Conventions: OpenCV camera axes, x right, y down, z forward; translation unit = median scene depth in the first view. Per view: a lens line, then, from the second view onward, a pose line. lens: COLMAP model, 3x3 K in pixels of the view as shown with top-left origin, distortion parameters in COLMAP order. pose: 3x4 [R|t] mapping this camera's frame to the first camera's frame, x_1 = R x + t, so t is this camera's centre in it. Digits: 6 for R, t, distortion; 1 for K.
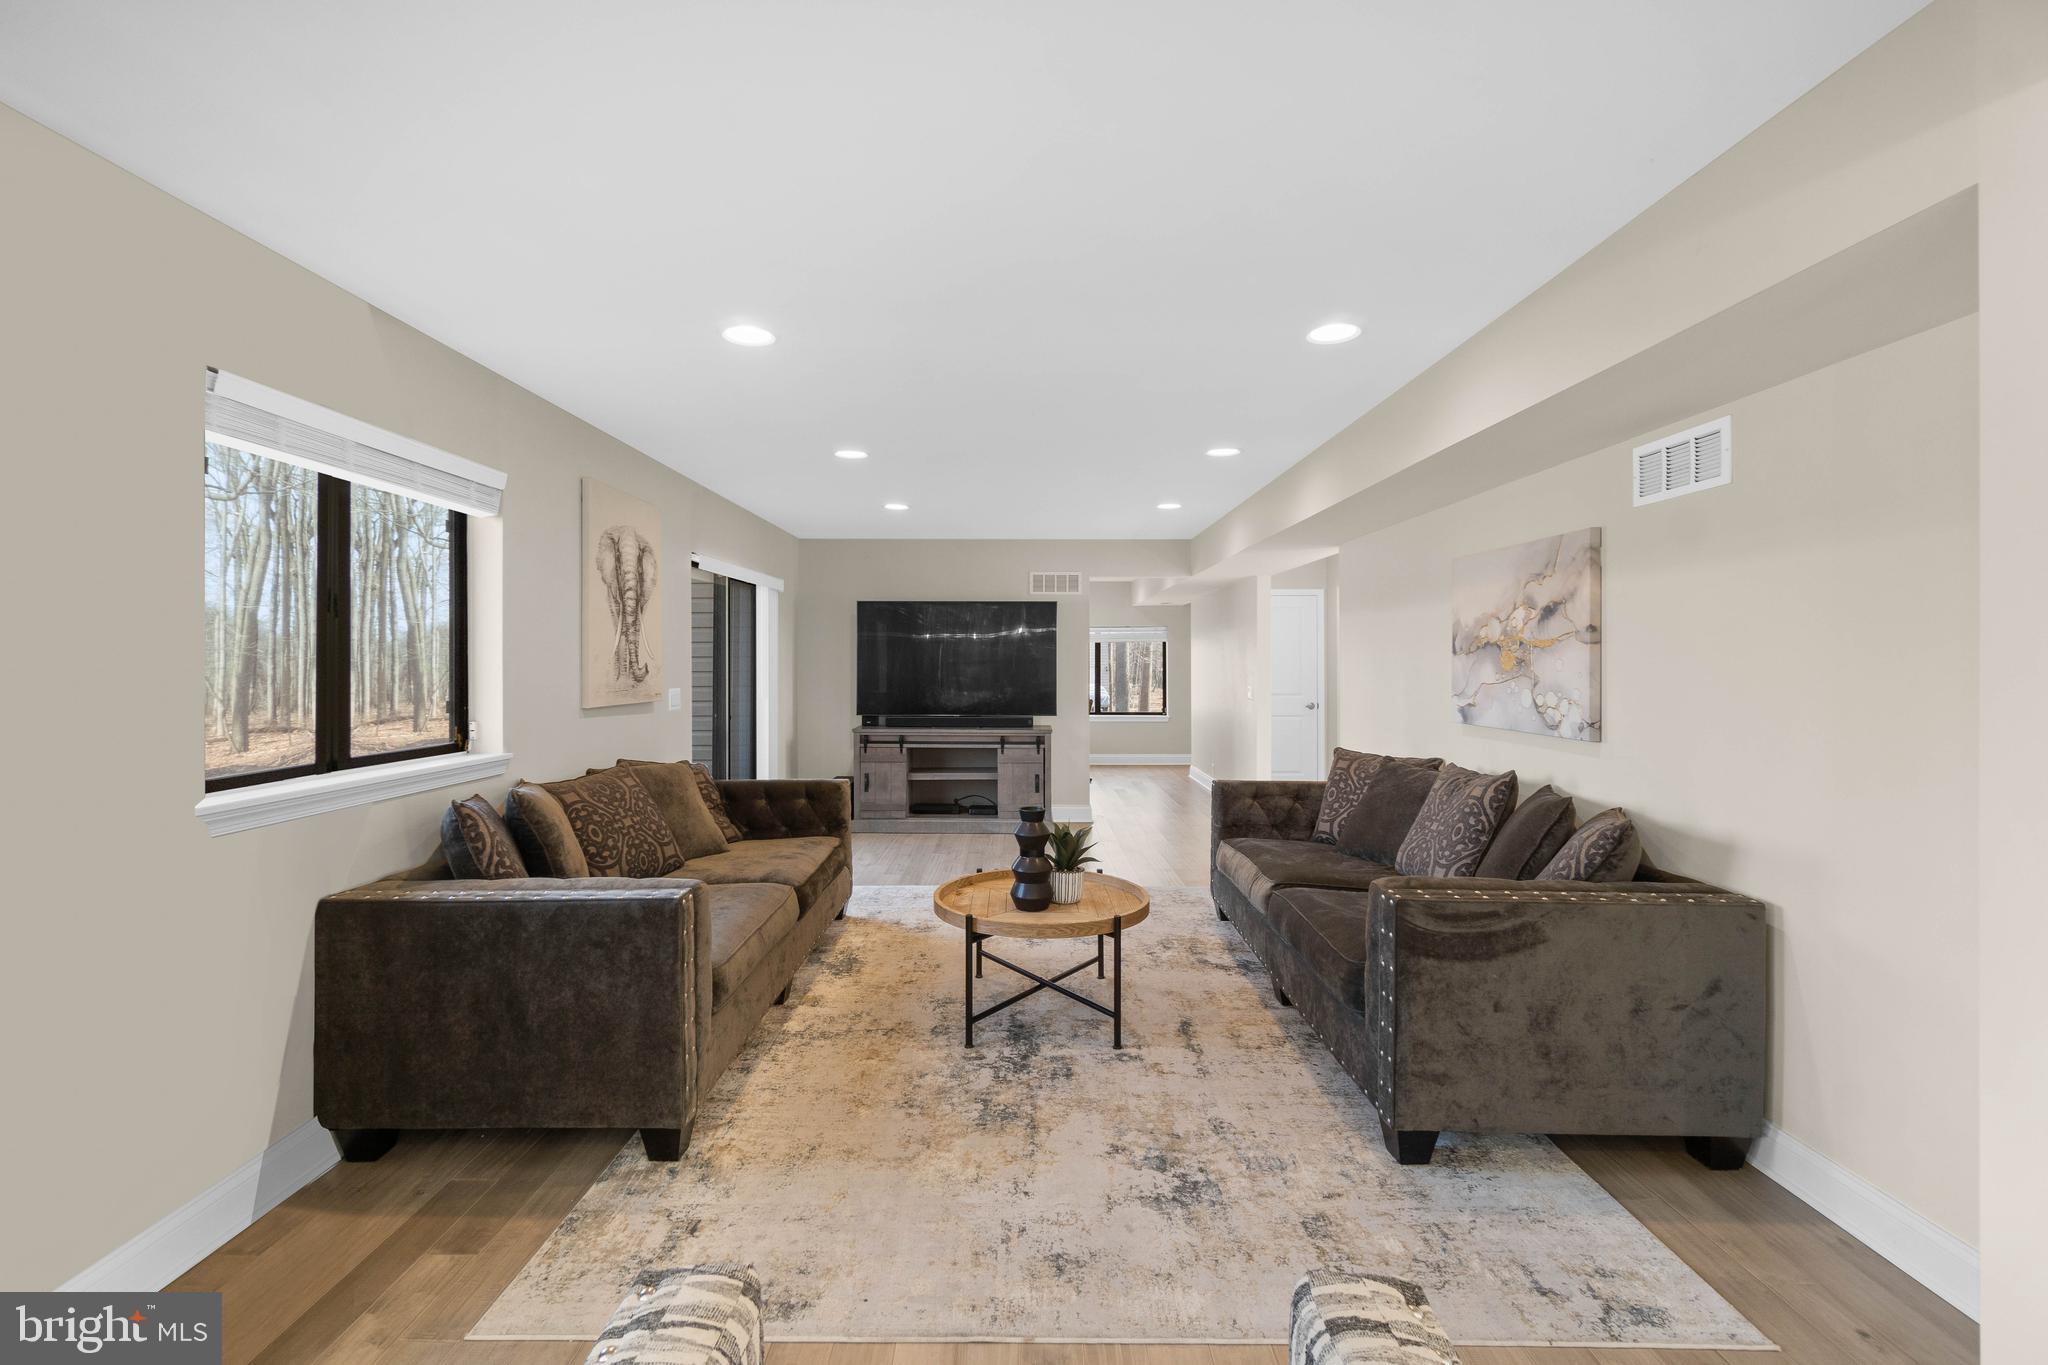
lens RADIAL K [[887.2, 0, 1023.4], [0, 887.2, 666.3], [0, 0, 1]] dist [-0.002148, -0.000230]
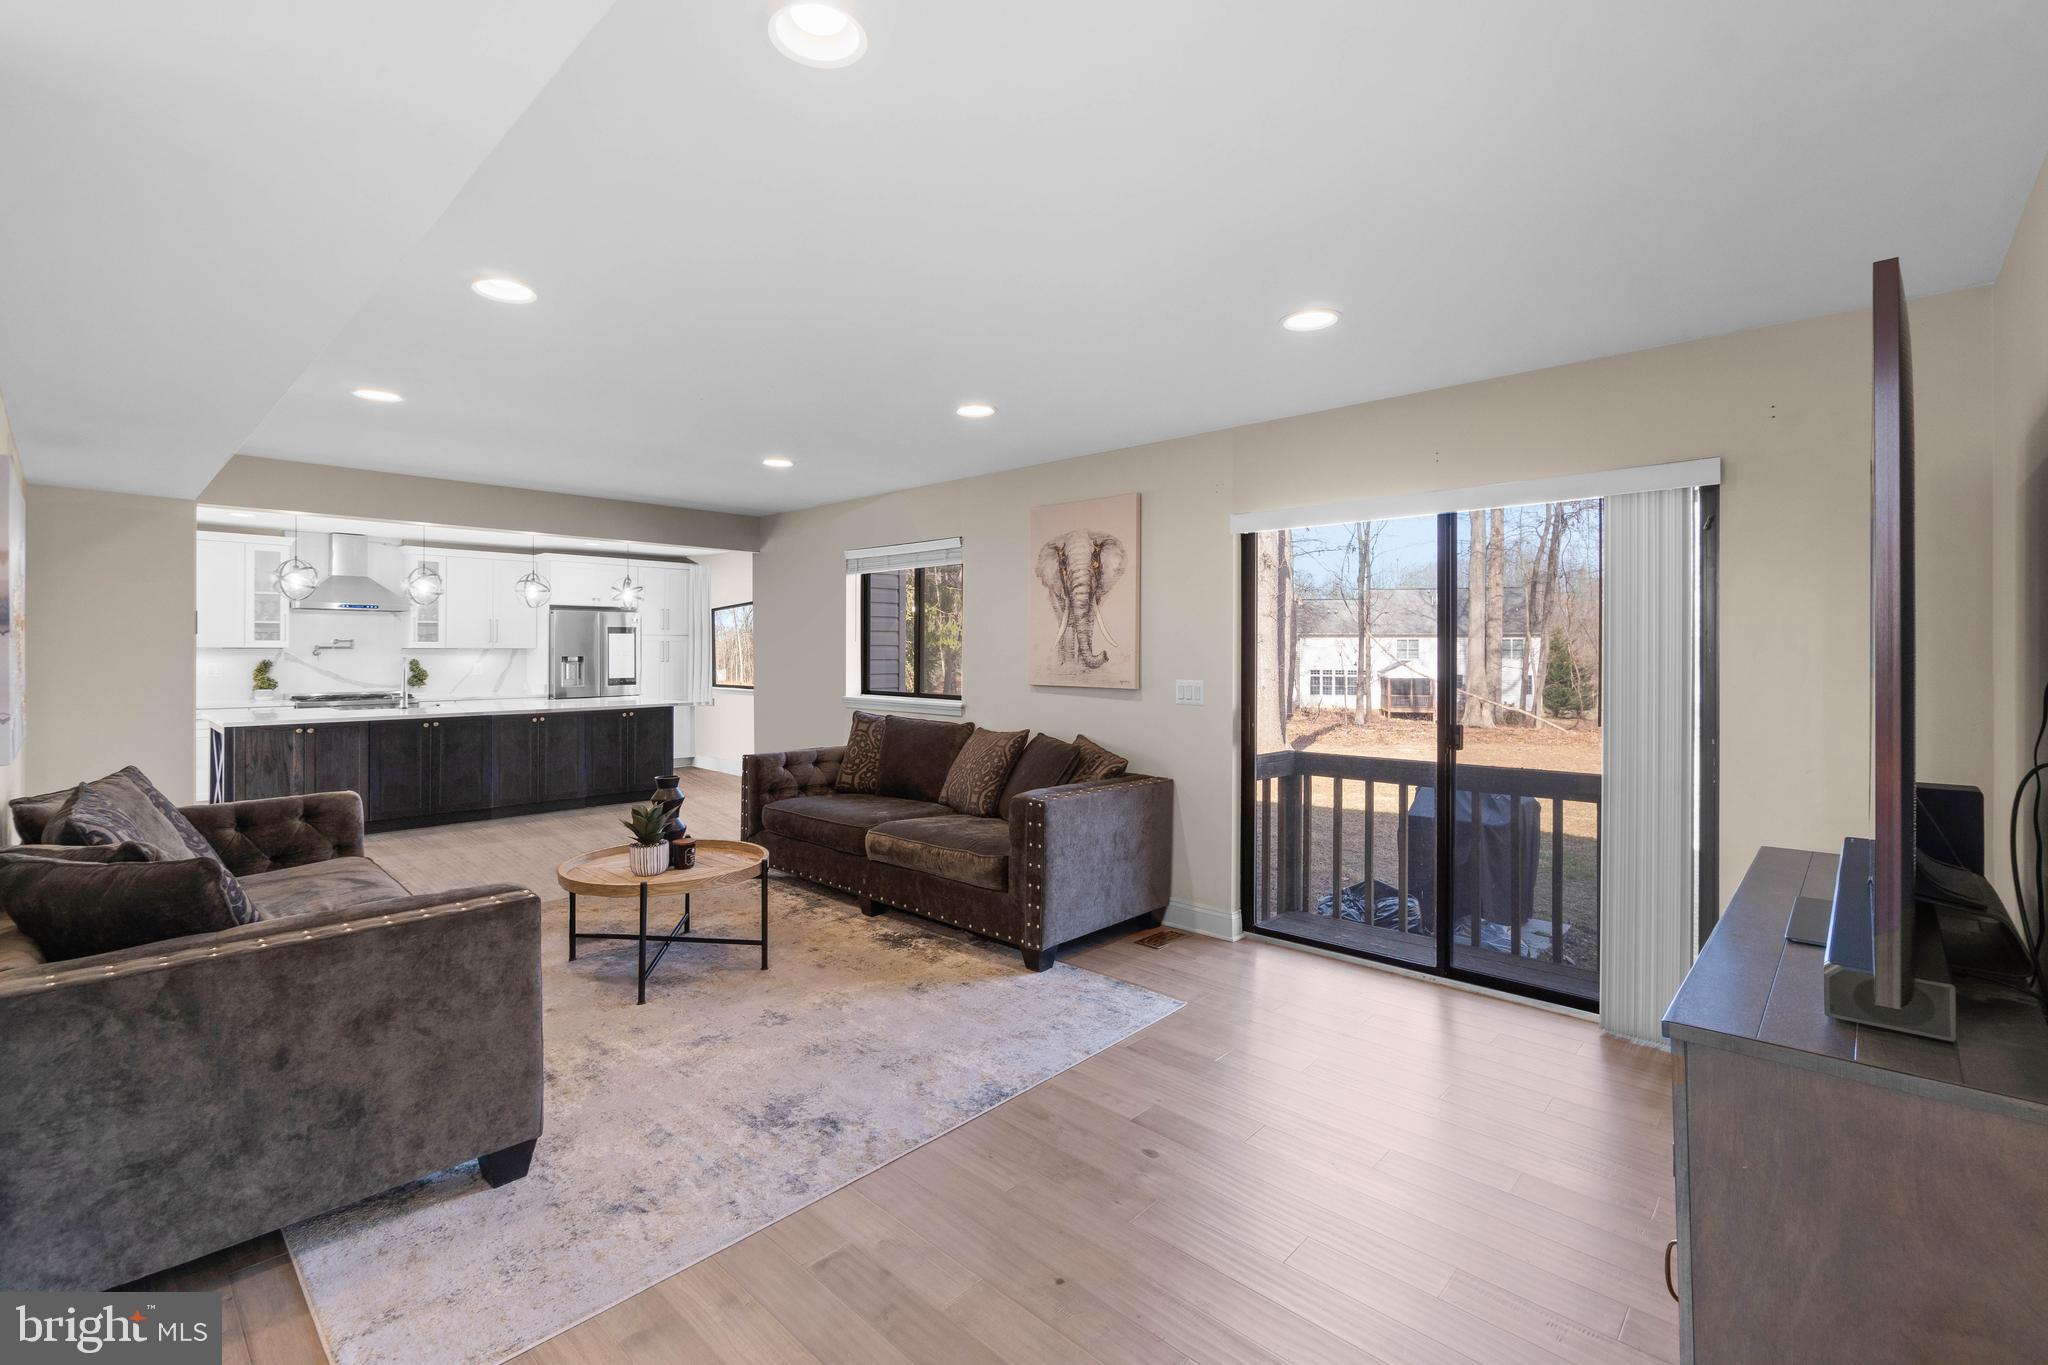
lens RADIAL K [[887.2, 0, 1020.8], [0, 887.2, 661.9], [0, 0, 1]] dist [-0.002148, -0.000230]
pose [[-0.679978, 0.005016, -0.733216, 0.435607], [-0.007626, 0.999874, 0.013912, -0.004318], [0.733193, 0.015052, -0.679854, 1.710691]]
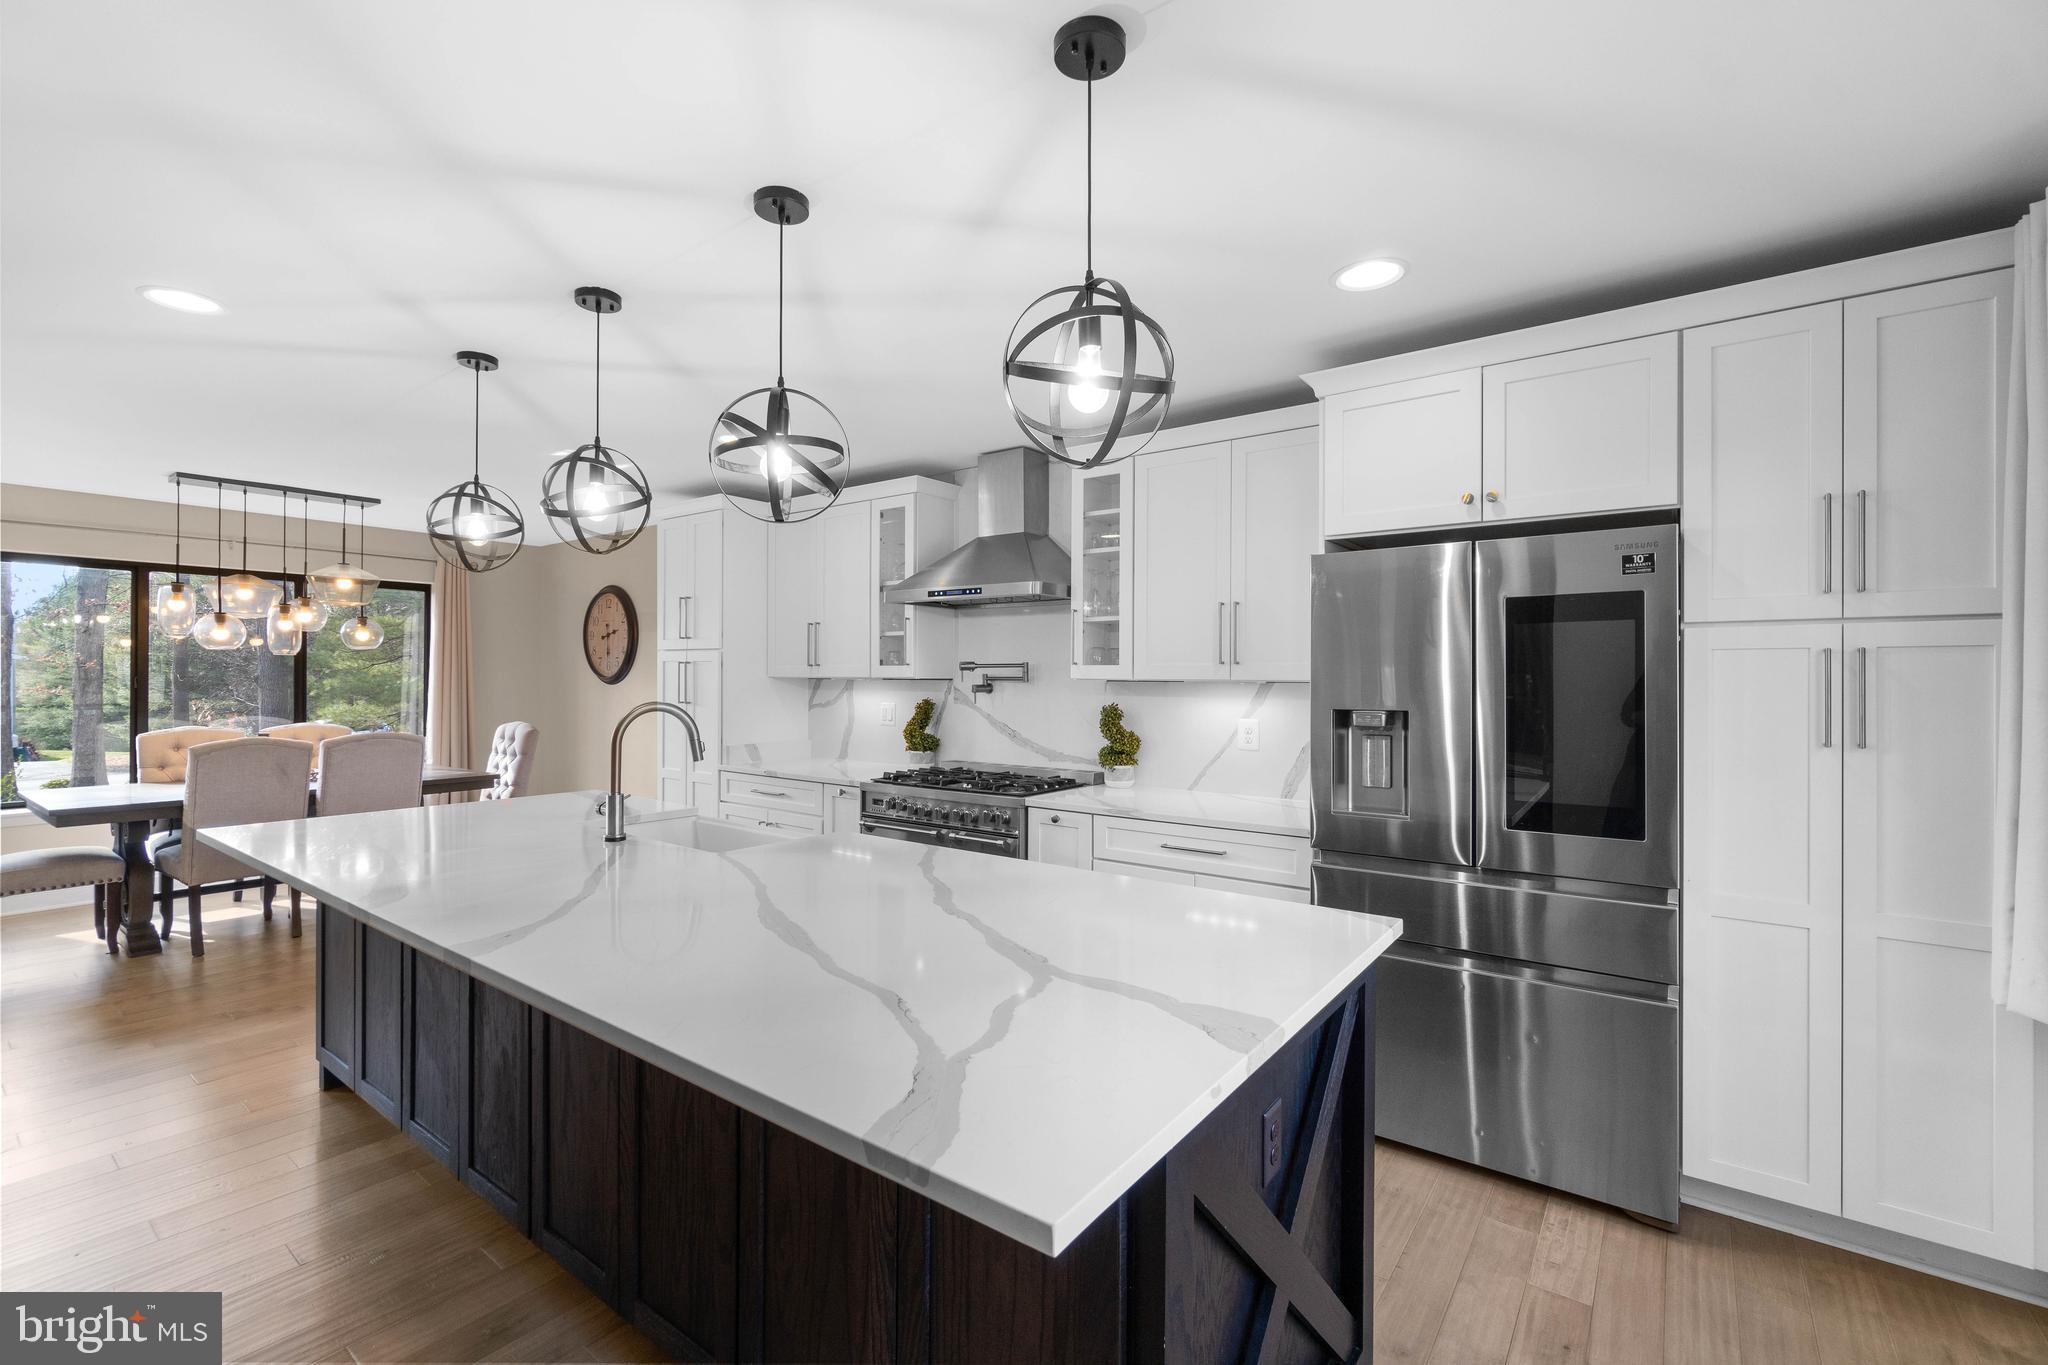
lens RADIAL K [[887.2, 0, 1021.6], [0, 887.2, 671.7], [0, 0, 1]] dist [-0.002148, -0.000230]
pose [[-0.805285, -0.003397, 0.592878, 0.127696], [0.002339, 0.999958, 0.008906, -0.007174], [-0.592883, 0.008559, -0.805243, 1.210761]]
